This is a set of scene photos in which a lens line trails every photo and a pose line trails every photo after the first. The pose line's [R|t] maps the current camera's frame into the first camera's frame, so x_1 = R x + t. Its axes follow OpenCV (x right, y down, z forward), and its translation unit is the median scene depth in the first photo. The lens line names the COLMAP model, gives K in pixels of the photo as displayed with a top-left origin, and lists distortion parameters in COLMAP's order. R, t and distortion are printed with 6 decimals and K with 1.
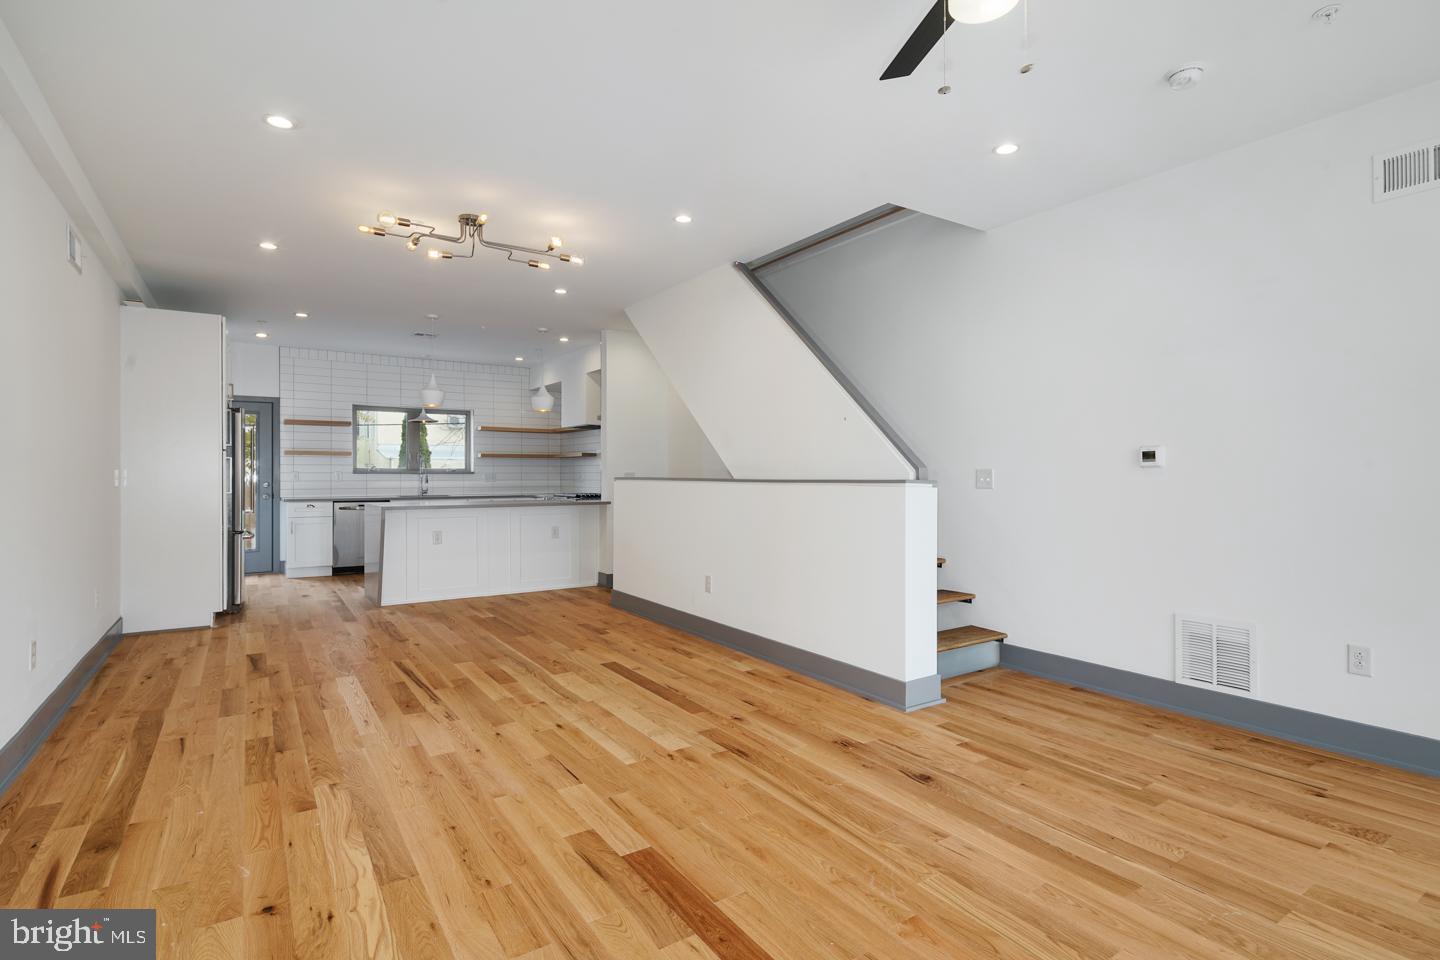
lens RADIAL K [[705.9, 0, 710.9], [0, 705.9, 475.1], [0, 0, 1]] dist [0.008435, -0.005802]
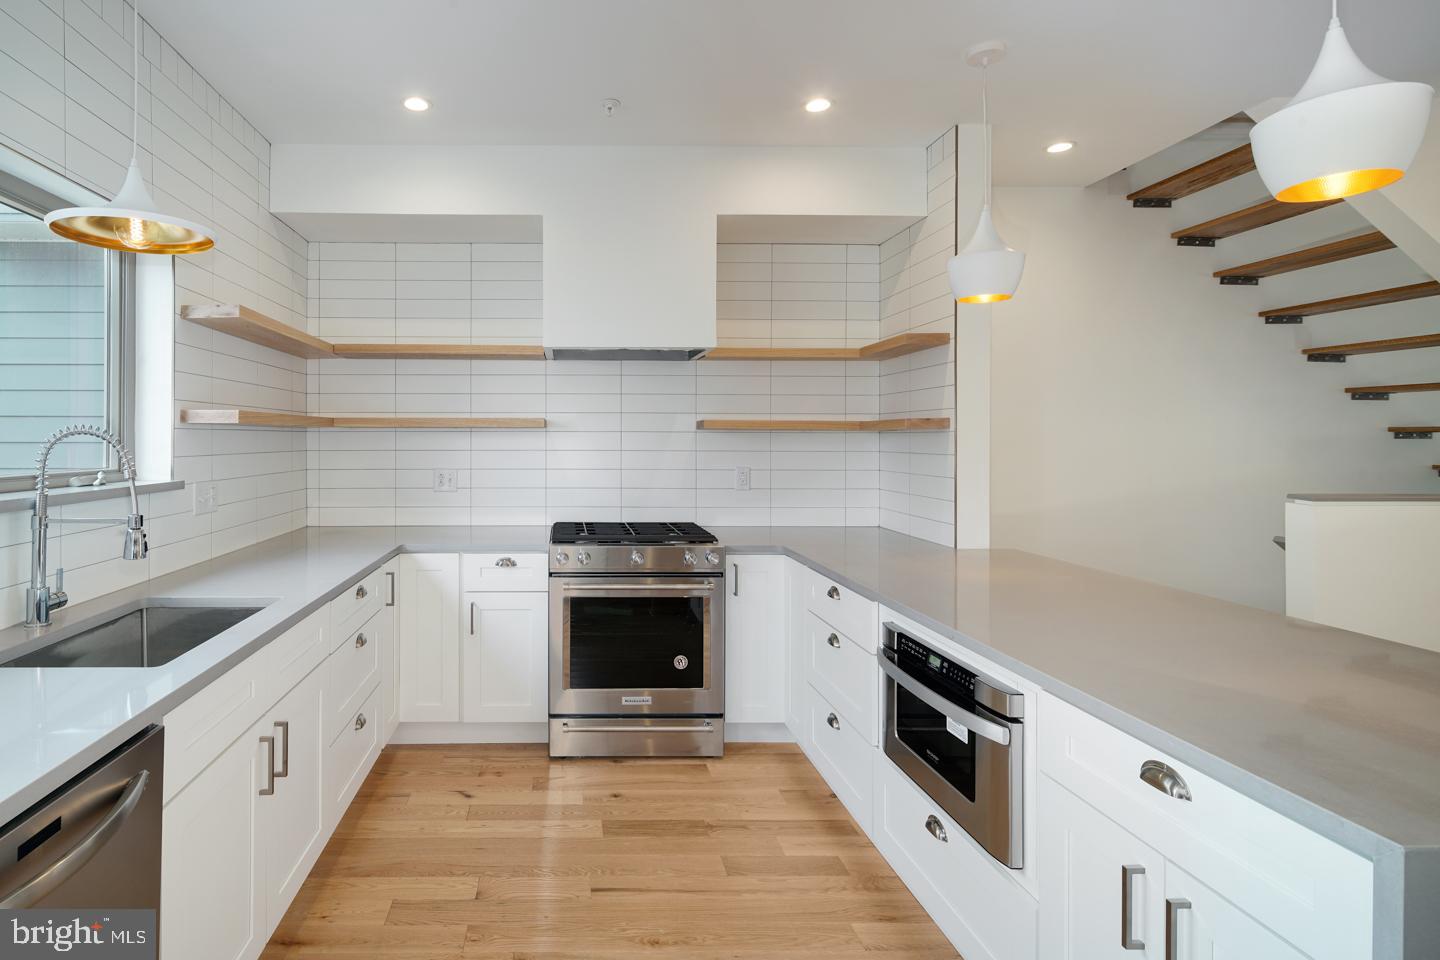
lens RADIAL K [[705.9, 0, 555.7], [0, 705.9, 439.0], [0, 0, 1]] dist [0.008435, -0.005802]
pose [[0.545509, 0.000469, 0.838105, -1.142894], [-0.000144, 1.000000, -0.000466, -0.046114], [-0.838105, 0.000134, 0.545509, 1.814150]]
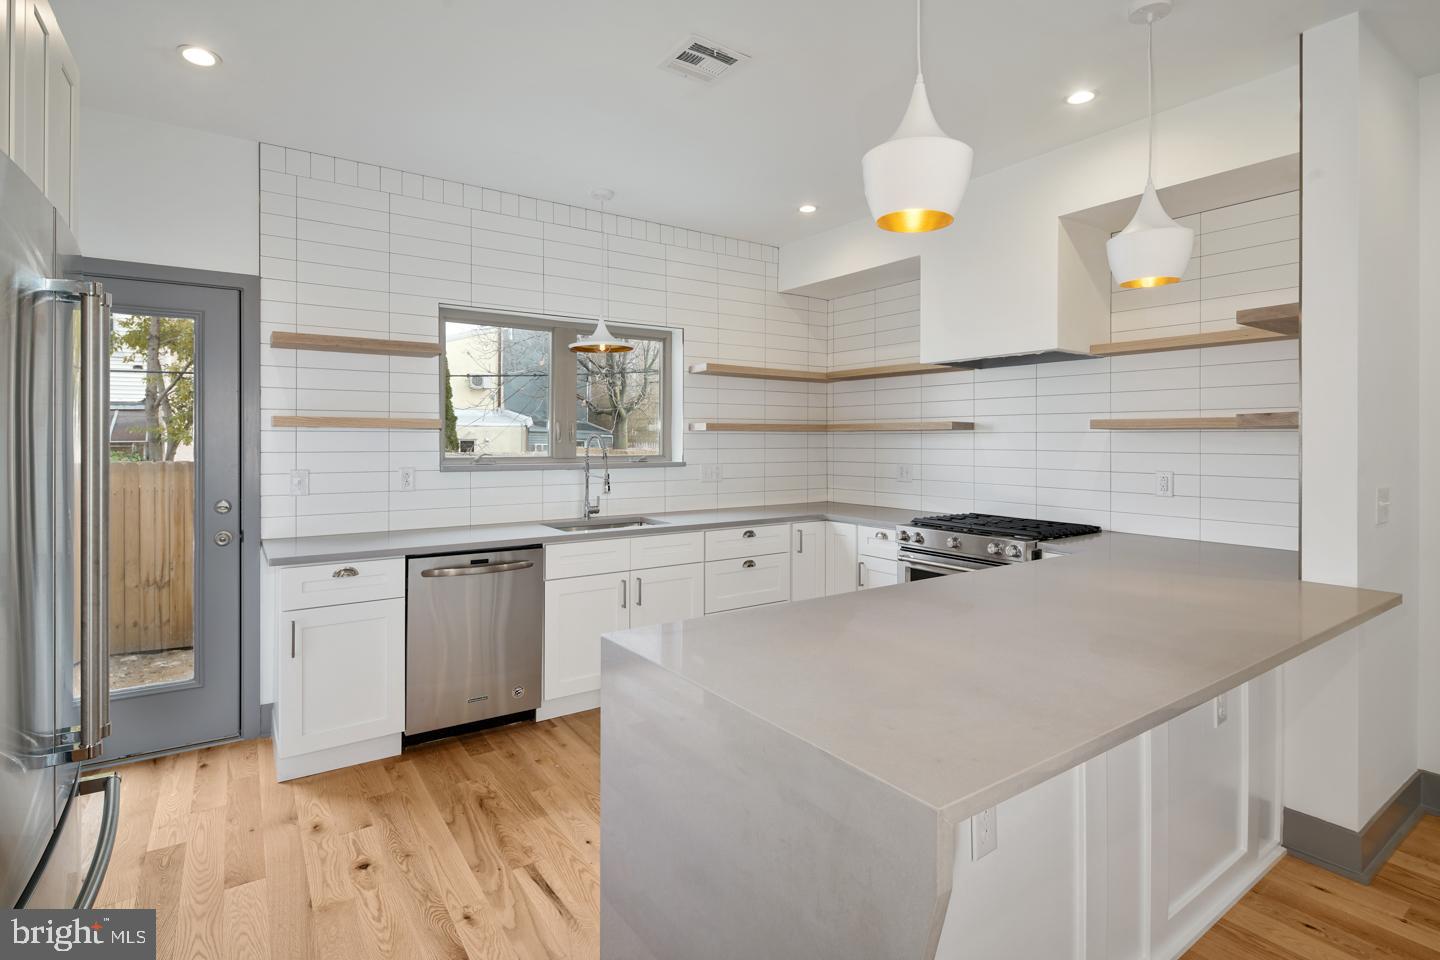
lens RADIAL K [[705.9, 0, 719.8], [0, 705.9, 440.3], [0, 0, 1]] dist [0.008435, -0.005802]
pose [[0.999923, 0.000613, 0.012403, -0.768092], [-0.000622, 1.000000, 0.000731, -0.045863], [-0.012403, -0.000739, 0.999923, 1.291636]]
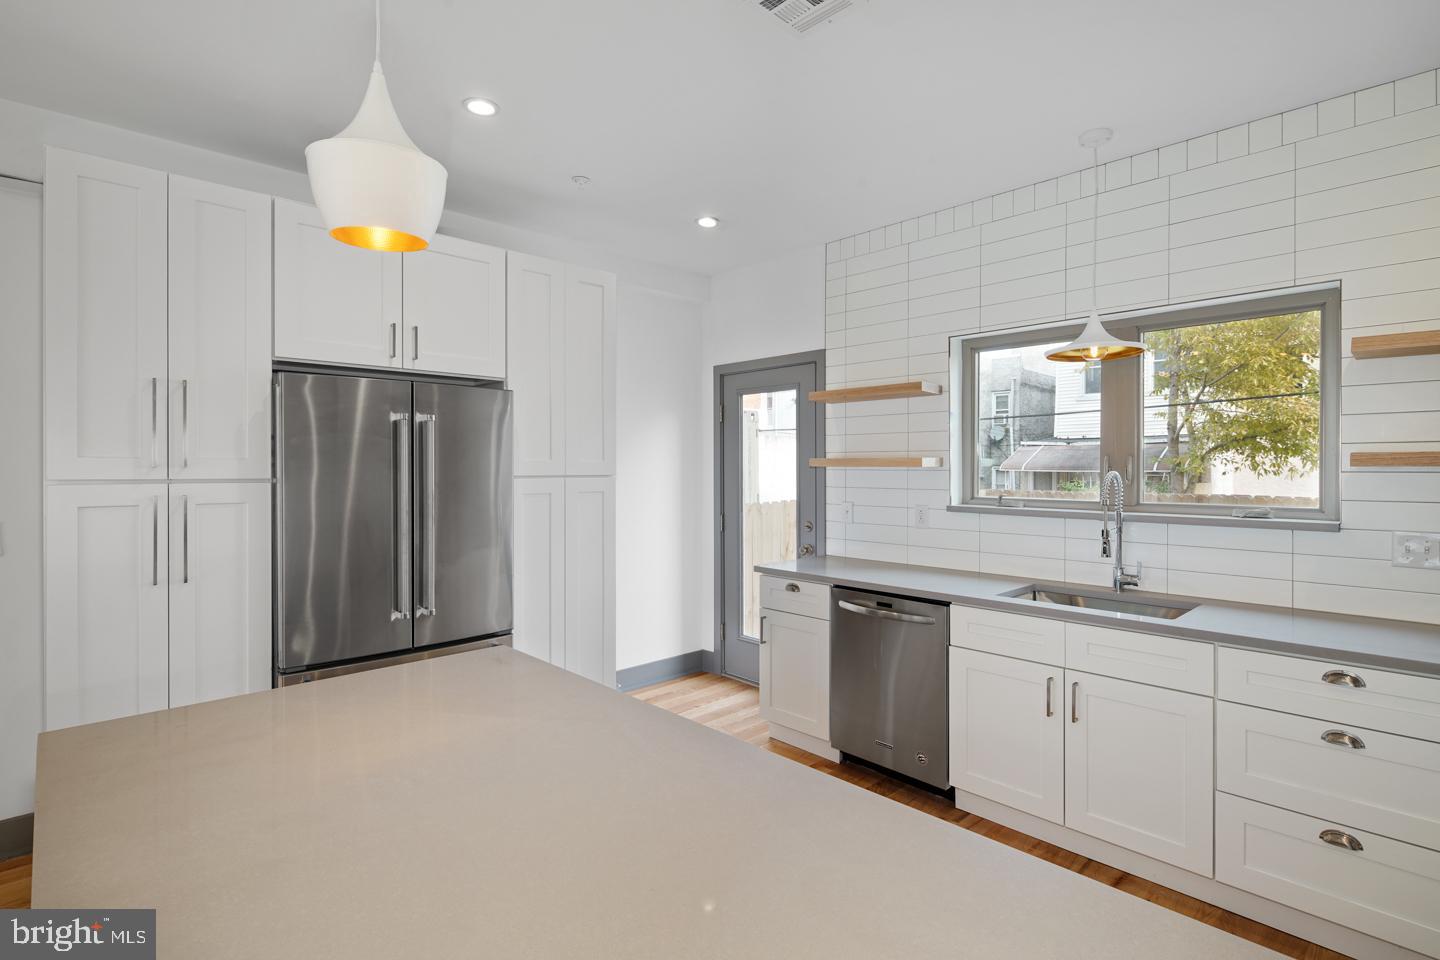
lens RADIAL K [[705.9, 0, 713.9], [0, 705.9, 469.6], [0, 0, 1]] dist [0.008435, -0.005802]
pose [[0.166471, 0.005788, -0.986029, -0.296185], [-0.002286, 0.999982, 0.005484, -0.061102], [0.986044, 0.001341, 0.166481, 1.773137]]
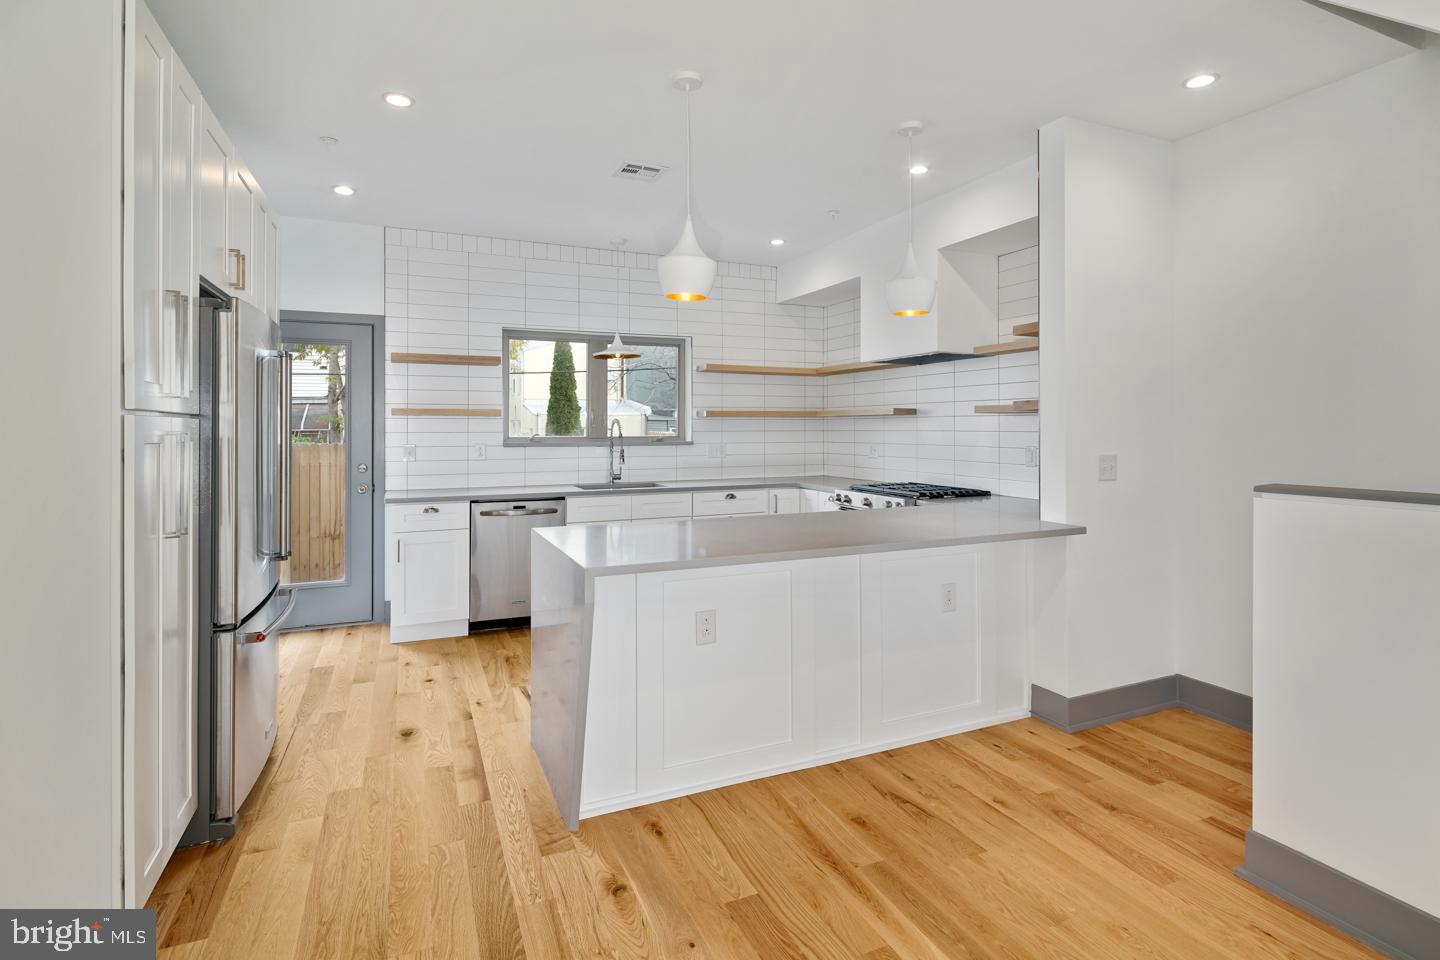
lens RADIAL K [[705.9, 0, 717.0], [0, 705.9, 423.5], [0, 0, 1]] dist [0.008435, -0.005802]
pose [[0.985443, -0.003165, -0.169974, -0.517400], [0.002113, 0.999977, -0.006367, -0.037887], [0.169990, 0.005916, 0.985428, 1.010181]]
